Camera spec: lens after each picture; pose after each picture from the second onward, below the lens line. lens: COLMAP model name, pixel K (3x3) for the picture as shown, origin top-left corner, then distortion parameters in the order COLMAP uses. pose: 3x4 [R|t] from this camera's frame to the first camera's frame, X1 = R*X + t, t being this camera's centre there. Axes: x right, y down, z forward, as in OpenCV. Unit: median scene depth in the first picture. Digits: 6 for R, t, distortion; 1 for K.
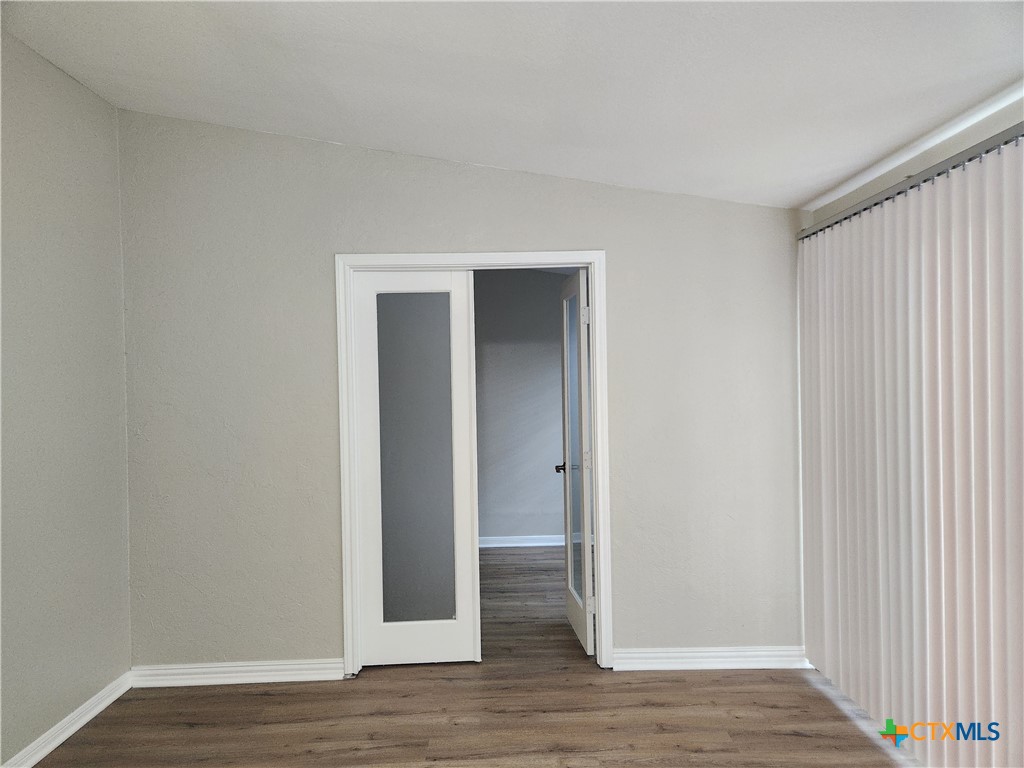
lens RADIAL K [[734.1, 0, 512.0], [0, 734.1, 384.0], [0, 0, 1]] dist [0.041118, -0.004742]
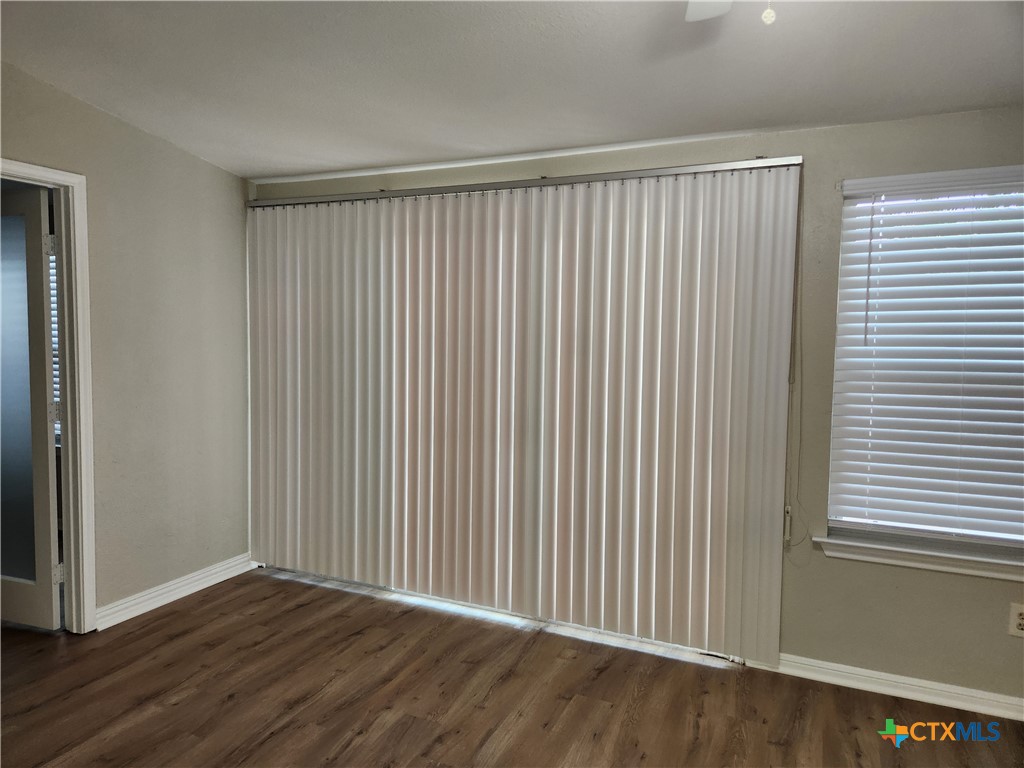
lens RADIAL K [[734.1, 0, 512.0], [0, 734.1, 384.0], [0, 0, 1]] dist [0.041118, -0.004742]
pose [[0.391344, -0.037406, 0.919484, -0.542514], [-0.004941, 0.999074, 0.042747, 0.033036], [-0.920231, -0.021272, 0.390797, 0.163121]]
